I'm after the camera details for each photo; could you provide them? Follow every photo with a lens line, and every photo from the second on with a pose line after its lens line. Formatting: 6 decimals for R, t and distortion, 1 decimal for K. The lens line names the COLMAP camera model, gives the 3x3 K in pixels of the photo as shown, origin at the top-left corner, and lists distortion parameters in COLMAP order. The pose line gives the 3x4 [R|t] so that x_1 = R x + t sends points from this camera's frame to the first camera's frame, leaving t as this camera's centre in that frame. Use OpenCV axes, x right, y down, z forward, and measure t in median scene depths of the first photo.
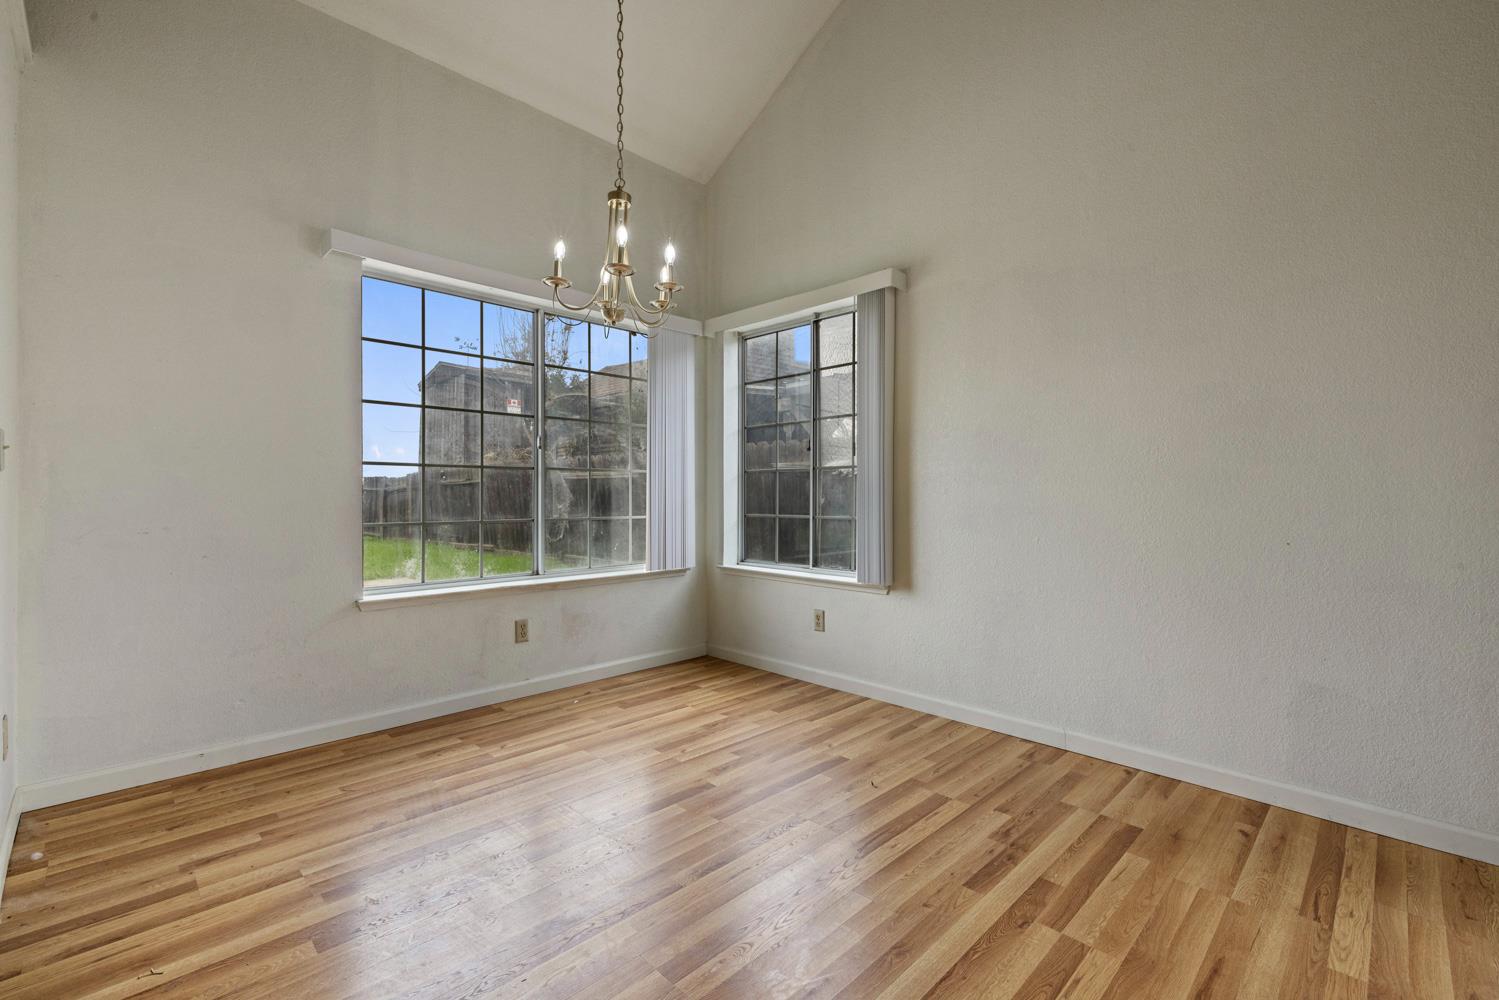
lens RADIAL K [[633.1, 0, 738.2], [0, 633.1, 500.5], [0, 0, 1]] dist [0.001803, 0.000284]
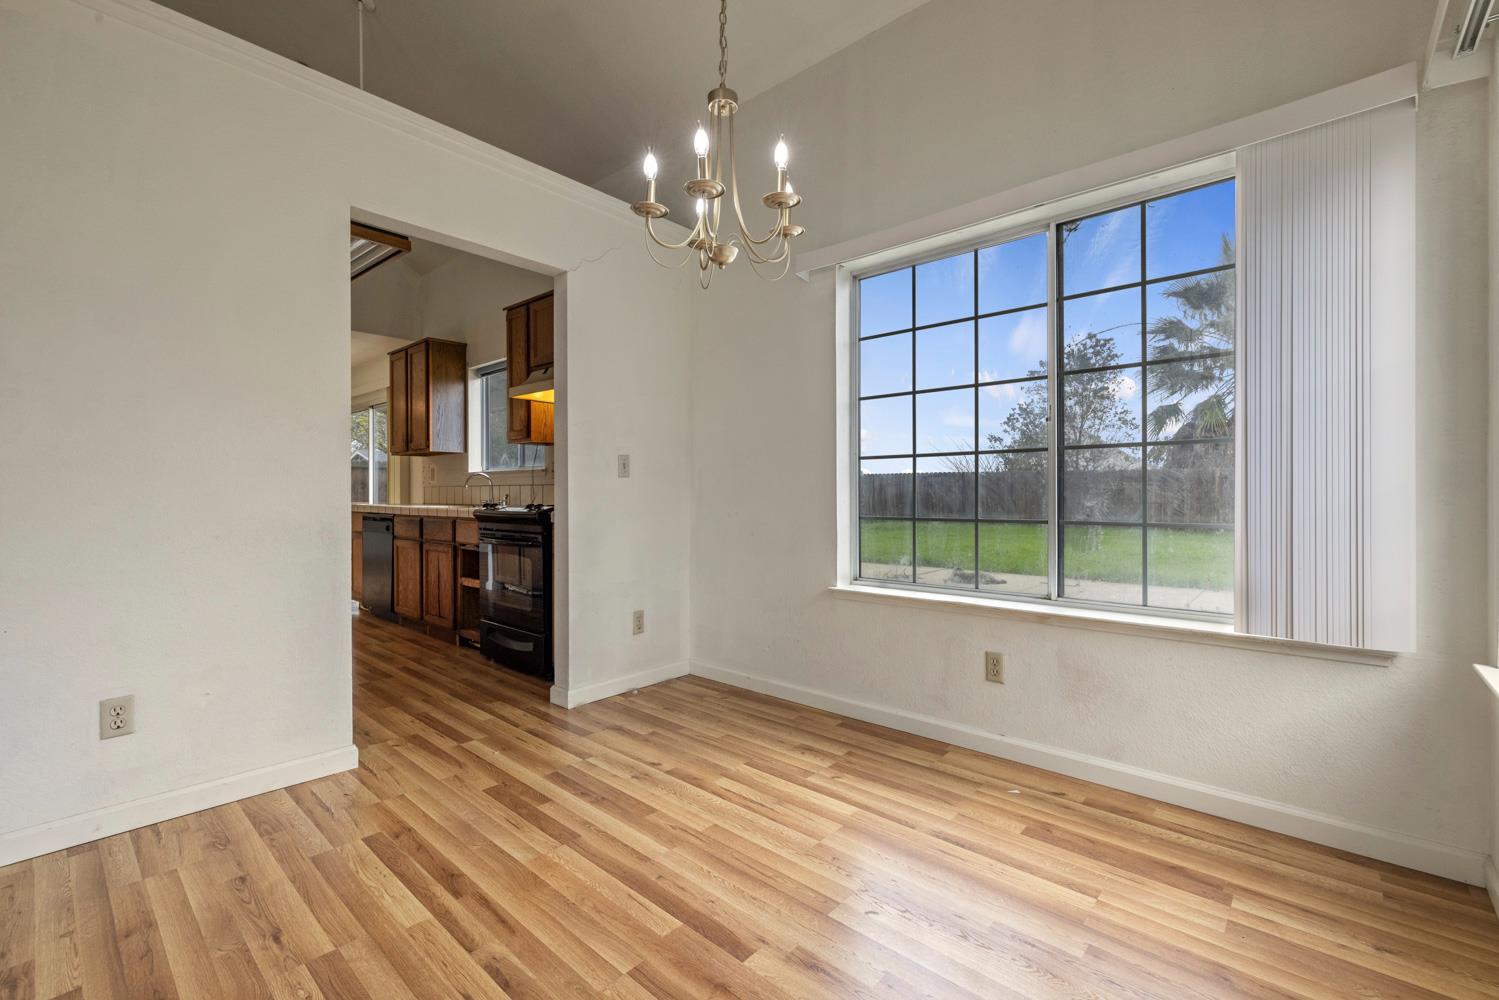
lens RADIAL K [[633.1, 0, 738.1], [0, 633.1, 475.2], [0, 0, 1]] dist [0.001803, 0.000284]
pose [[0.070884, -0.026886, -0.997122, 0.447936], [0.003013, 0.999638, -0.026739, -0.006107], [0.997480, -0.001109, 0.070939, 0.712272]]
